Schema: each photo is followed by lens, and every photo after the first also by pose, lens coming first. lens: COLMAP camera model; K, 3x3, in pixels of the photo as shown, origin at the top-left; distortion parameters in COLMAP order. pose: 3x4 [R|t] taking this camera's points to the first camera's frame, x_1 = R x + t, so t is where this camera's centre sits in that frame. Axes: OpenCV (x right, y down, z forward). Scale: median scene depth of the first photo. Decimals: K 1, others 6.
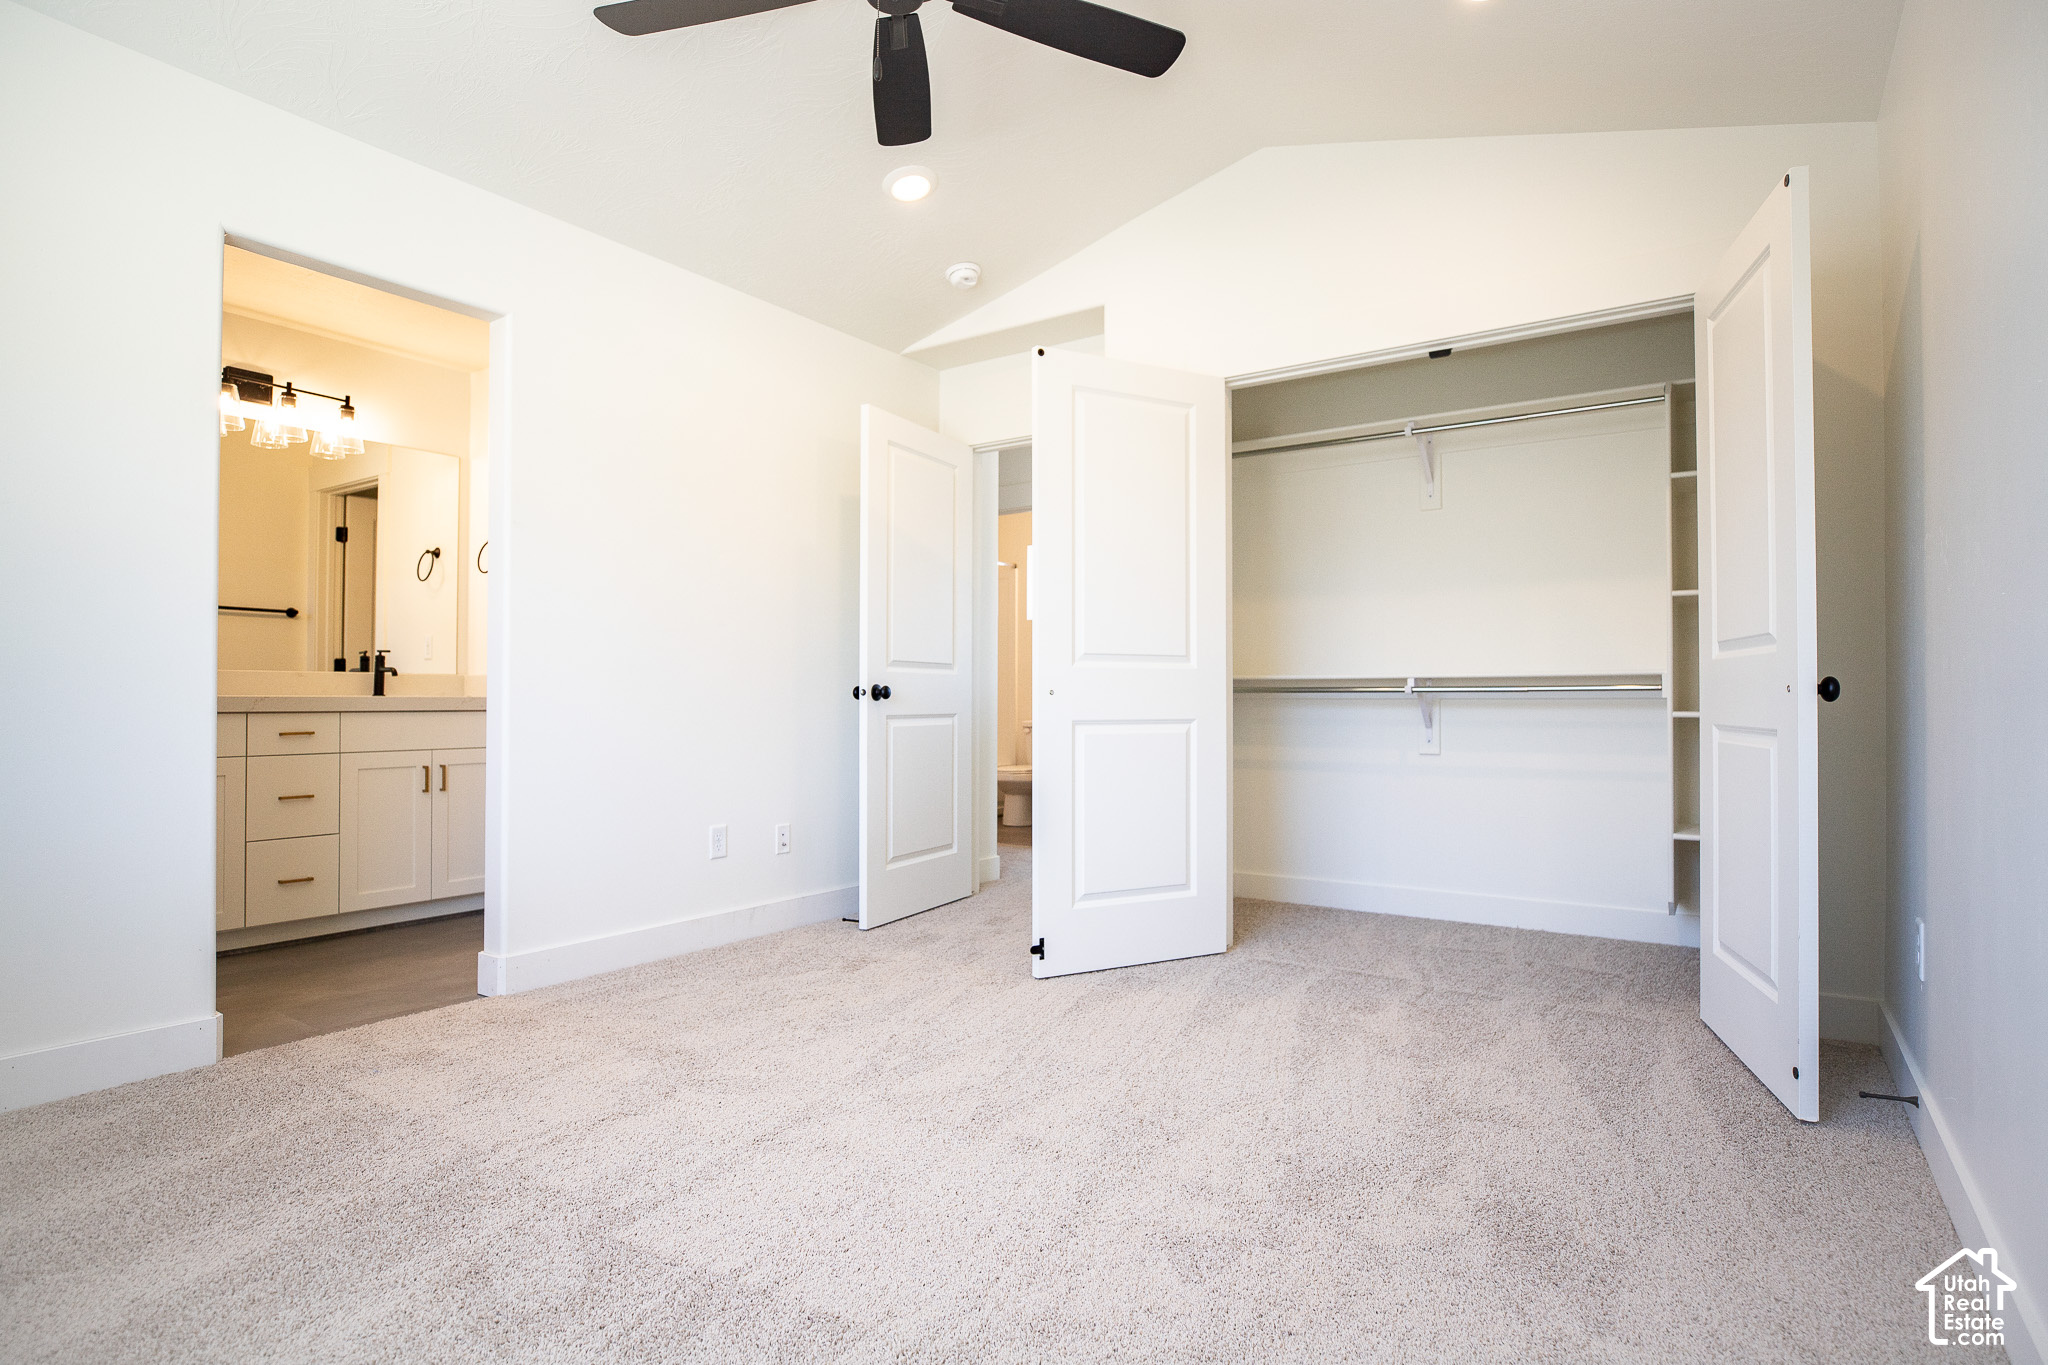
lens RADIAL K [[1076.3, 0, 1030.6], [0, 1076.3, 687.9], [0, 0, 1]] dist [-0.017127, 0.000105]
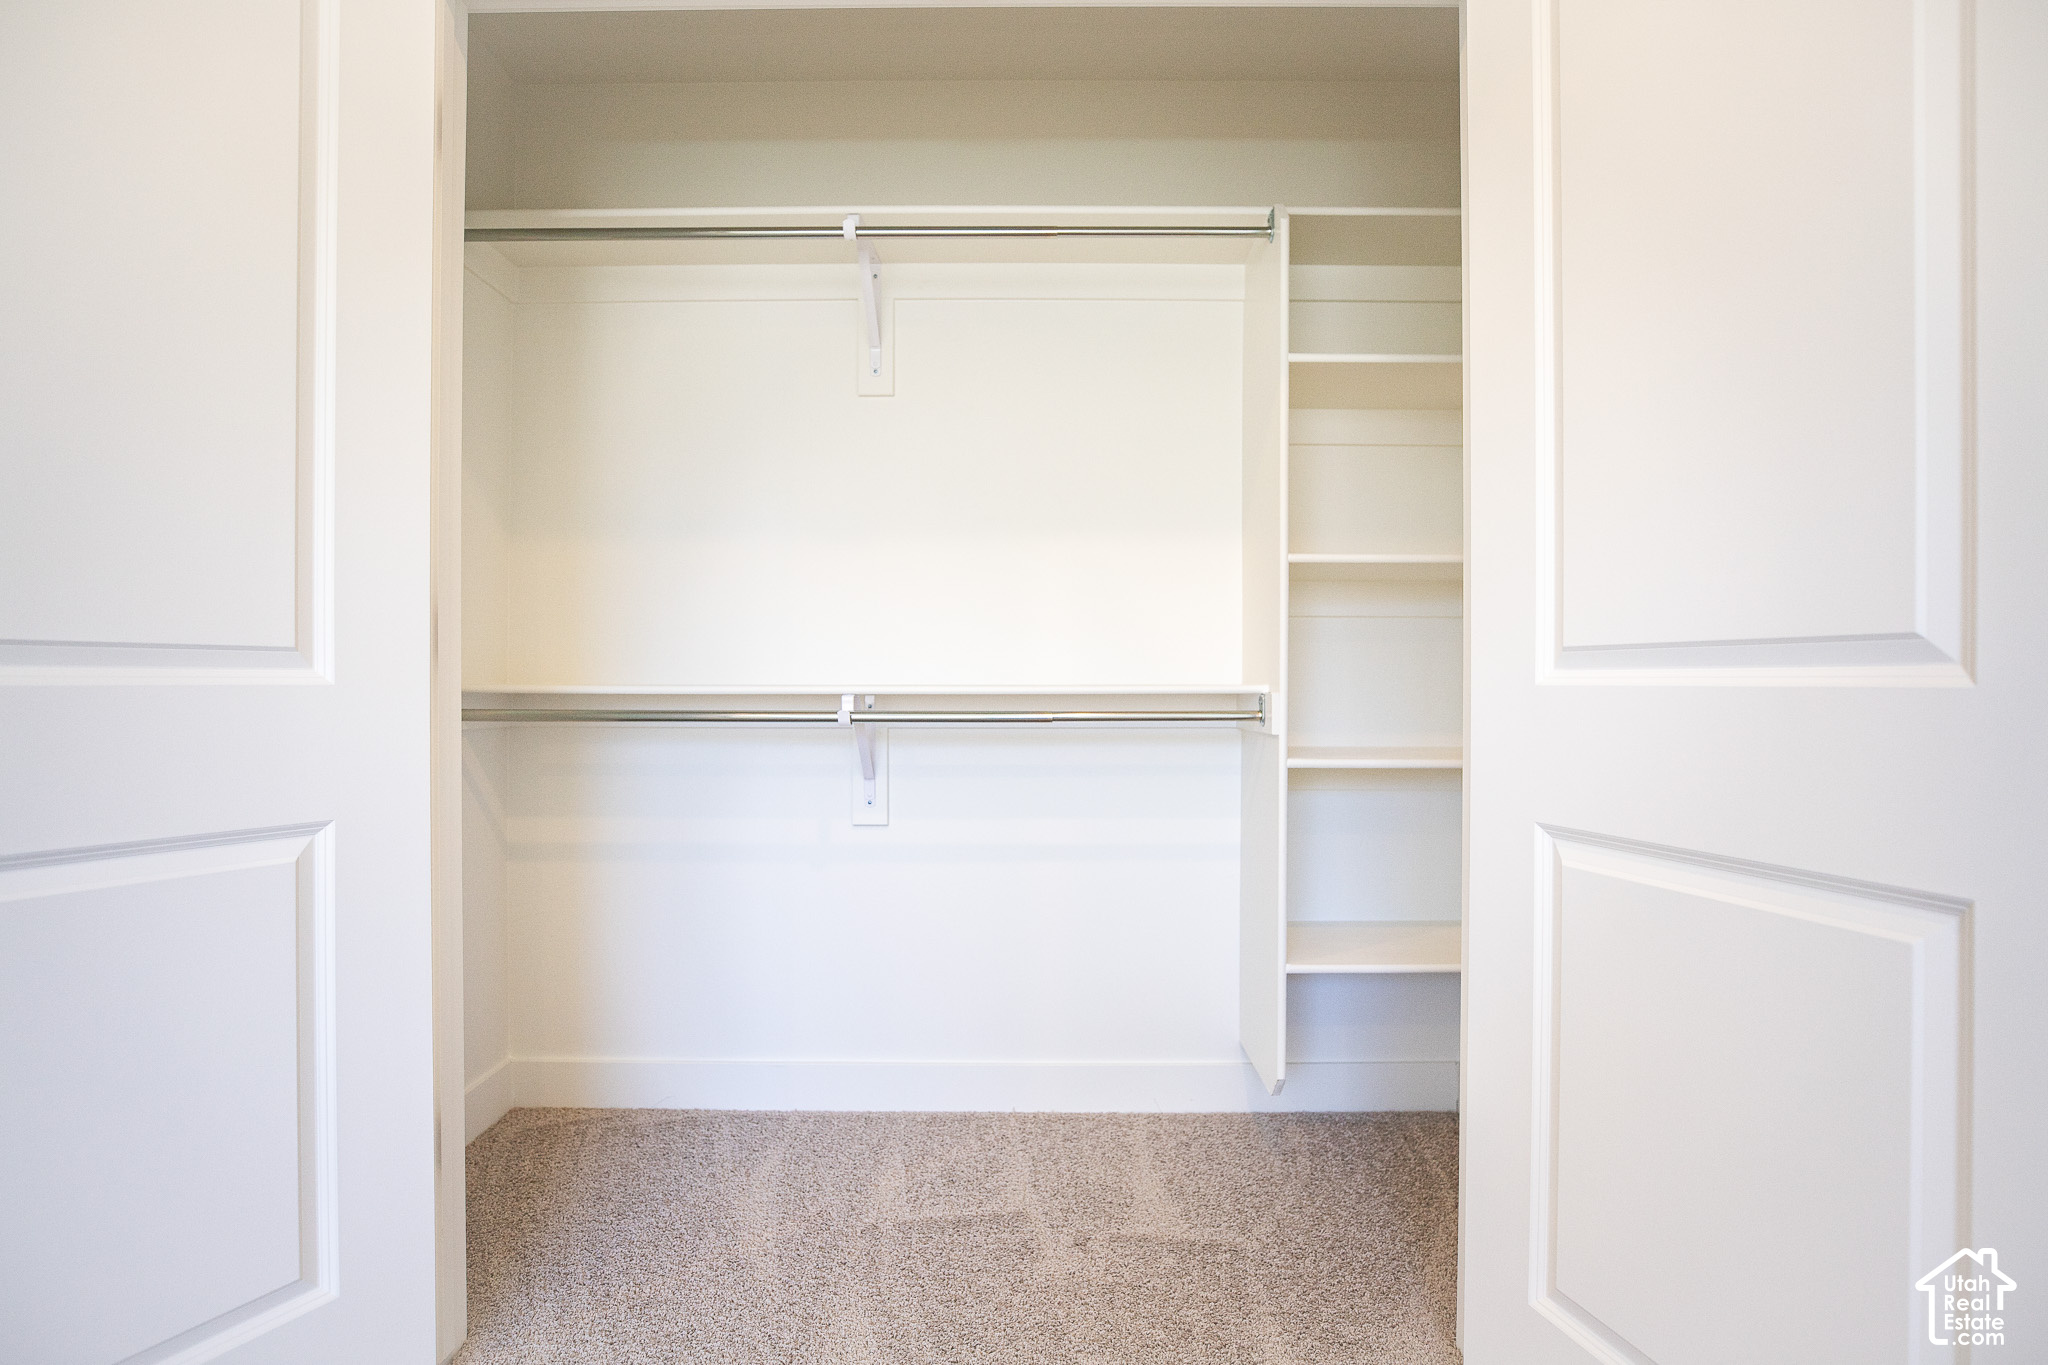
lens RADIAL K [[1076.3, 0, 1032.7], [0, 1076.3, 685.1], [0, 0, 1]] dist [-0.017127, 0.000105]
pose [[0.832746, 0.002460, 0.553650, 0.133789], [-0.008796, 0.999923, 0.008787, -0.019612], [-0.553585, -0.012187, 0.832703, 0.504130]]
